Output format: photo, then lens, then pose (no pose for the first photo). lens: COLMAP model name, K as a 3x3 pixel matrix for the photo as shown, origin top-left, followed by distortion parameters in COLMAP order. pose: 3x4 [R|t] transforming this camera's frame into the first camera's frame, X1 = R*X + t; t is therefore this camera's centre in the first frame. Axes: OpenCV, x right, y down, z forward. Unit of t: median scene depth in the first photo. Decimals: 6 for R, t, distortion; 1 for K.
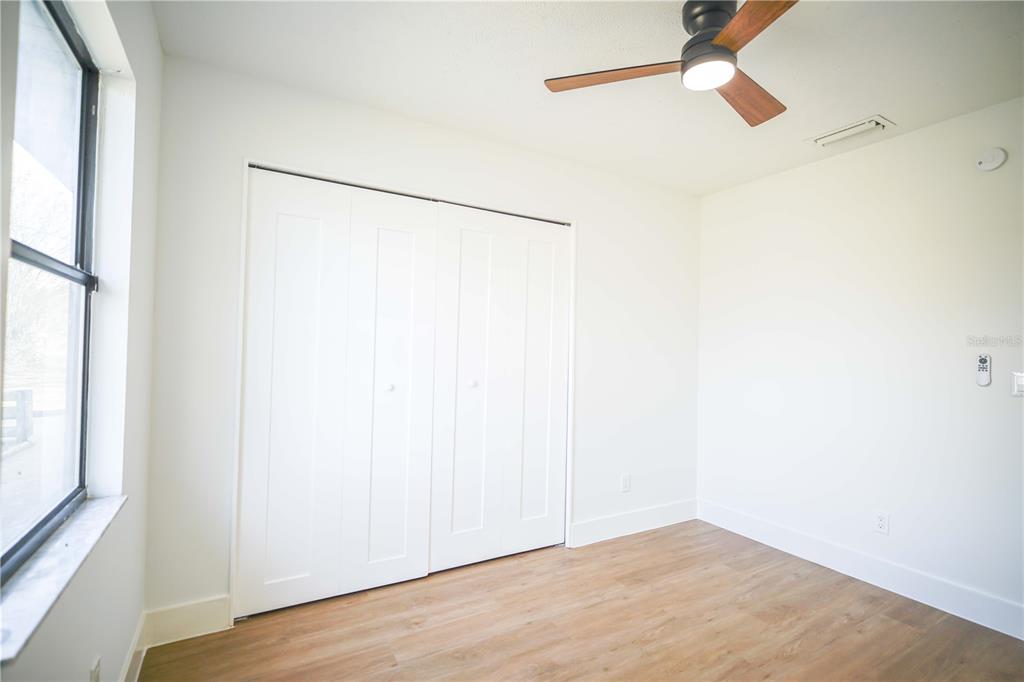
lens RADIAL K [[474.0, 0, 515.2], [0, 474.0, 344.2], [0, 0, 1]] dist [-0.002808, -0.001617]
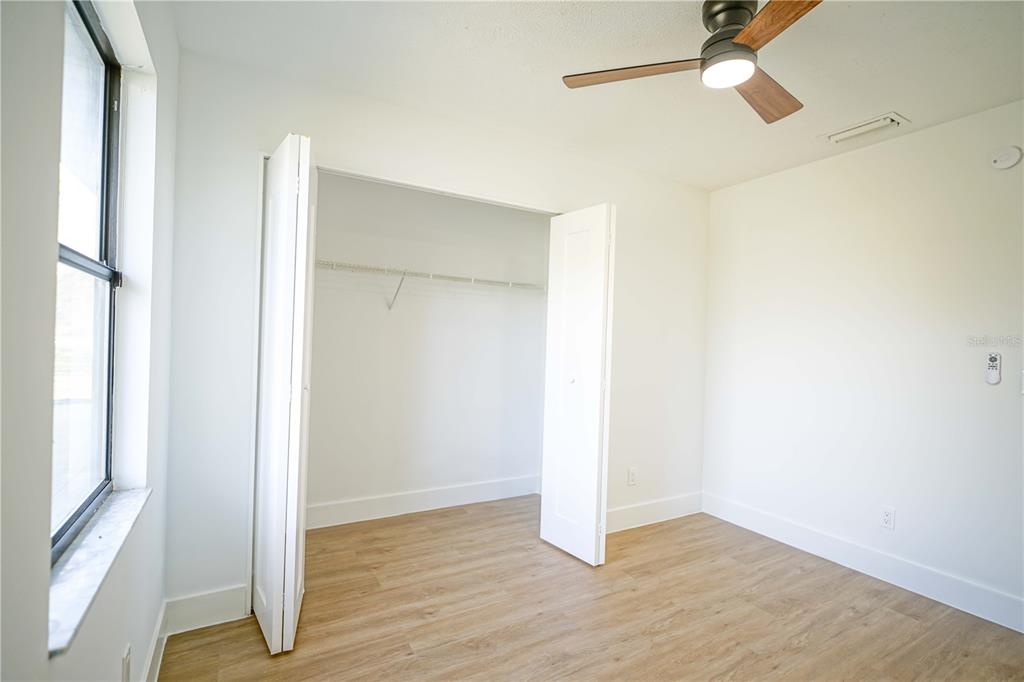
lens RADIAL K [[474.0, 0, 516.2], [0, 474.0, 344.8], [0, 0, 1]] dist [-0.002808, -0.001617]
pose [[0.999976, 0.006720, -0.001646, -0.028020], [-0.006688, 0.999796, 0.019071, -0.009780], [0.001774, -0.019059, 0.999817, -0.008598]]
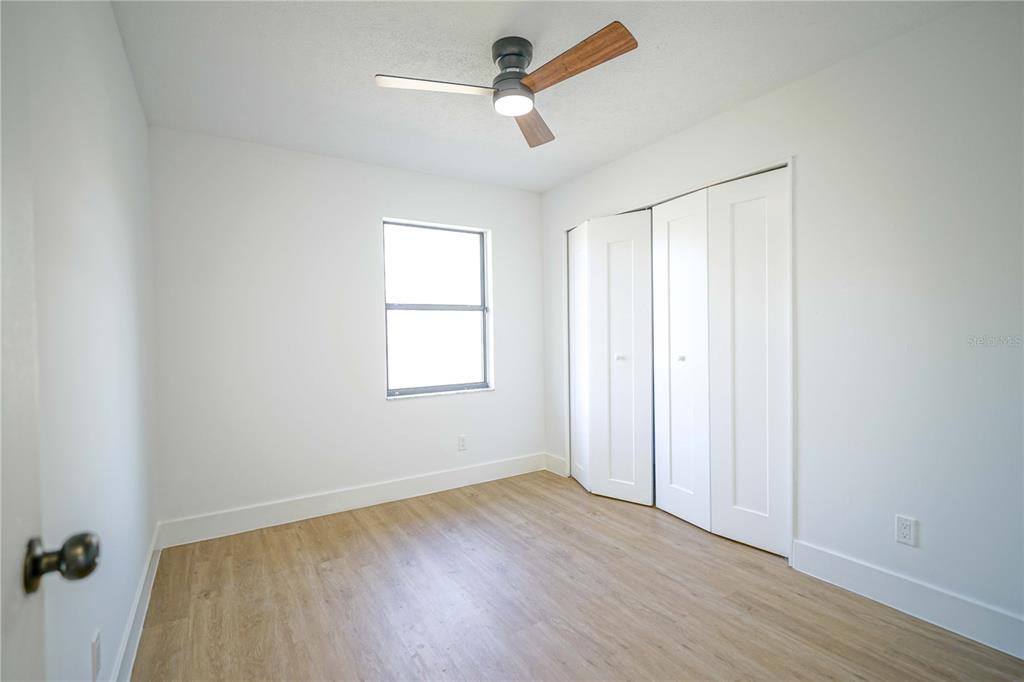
lens RADIAL K [[474.0, 0, 514.2], [0, 474.0, 338.2], [0, 0, 1]] dist [-0.002808, -0.001617]
pose [[0.032764, -0.015805, -0.999338, 1.422892], [0.026461, 0.999538, -0.014940, 0.064007], [0.999113, -0.025954, 0.033167, 0.801141]]
